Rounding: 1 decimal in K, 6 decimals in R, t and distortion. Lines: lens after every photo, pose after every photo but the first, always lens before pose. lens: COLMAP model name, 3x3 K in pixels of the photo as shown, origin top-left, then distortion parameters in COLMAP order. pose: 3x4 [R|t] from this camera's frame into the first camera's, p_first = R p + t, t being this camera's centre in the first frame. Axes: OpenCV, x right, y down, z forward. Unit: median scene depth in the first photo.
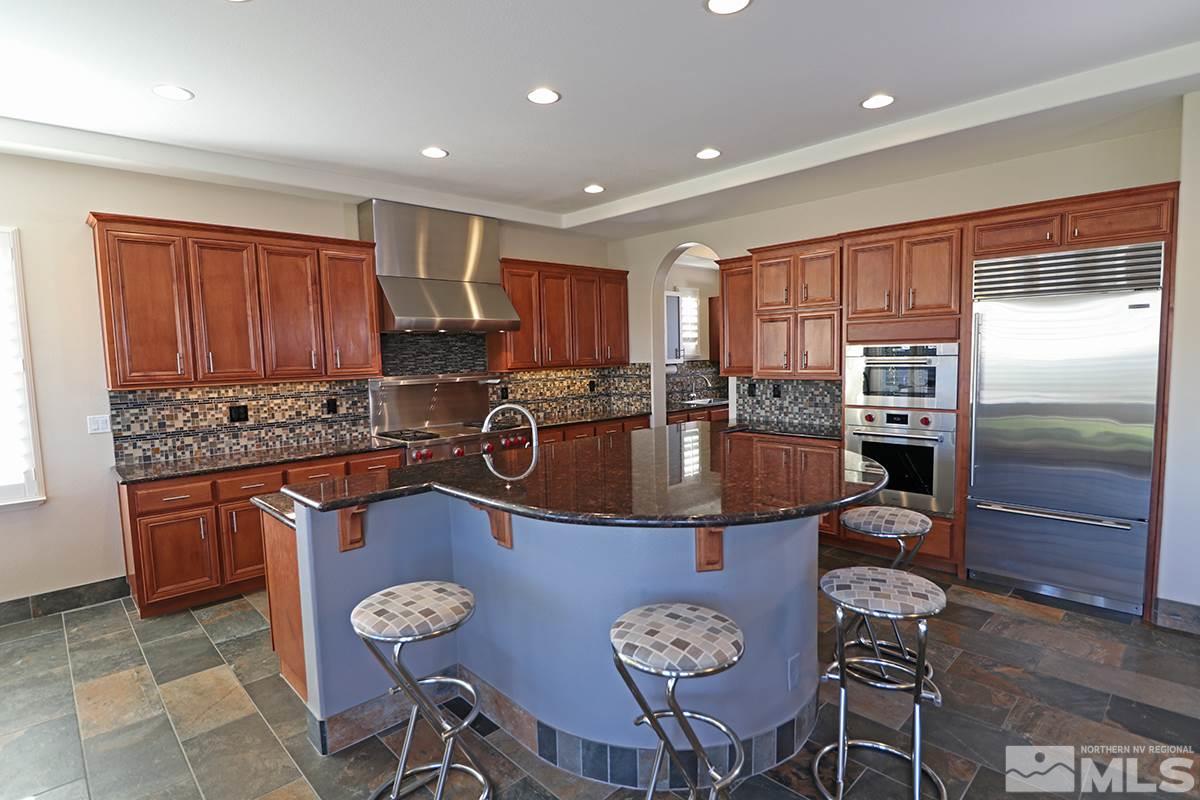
lens RADIAL K [[592.2, 0, 597.3], [0, 592.2, 405.4], [0, 0, 1]] dist [-0.011103, -0.001851]
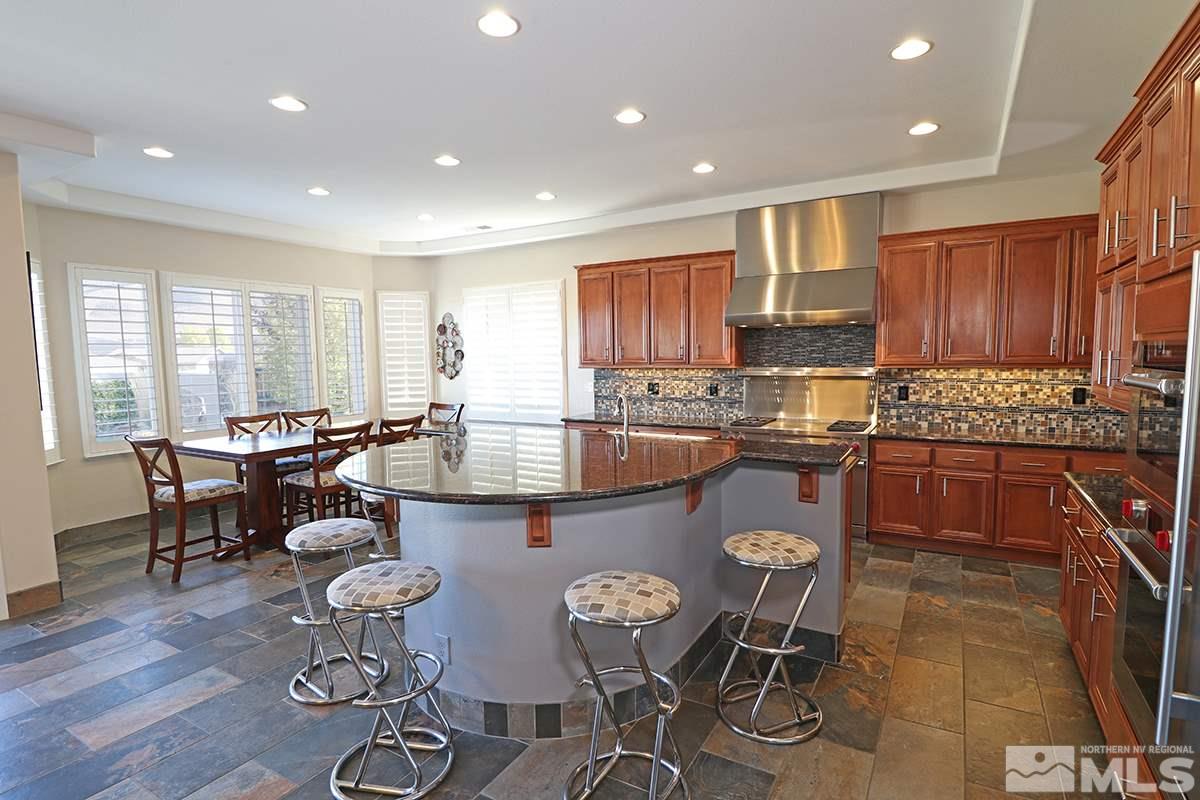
lens RADIAL K [[592.2, 0, 604.3], [0, 592.2, 403.9], [0, 0, 1]] dist [-0.011103, -0.001851]
pose [[0.276740, 0.105152, -0.955174, 0.660453], [-0.073705, 0.993390, 0.088004, -0.059967], [0.958114, 0.046047, 0.282661, 0.438261]]
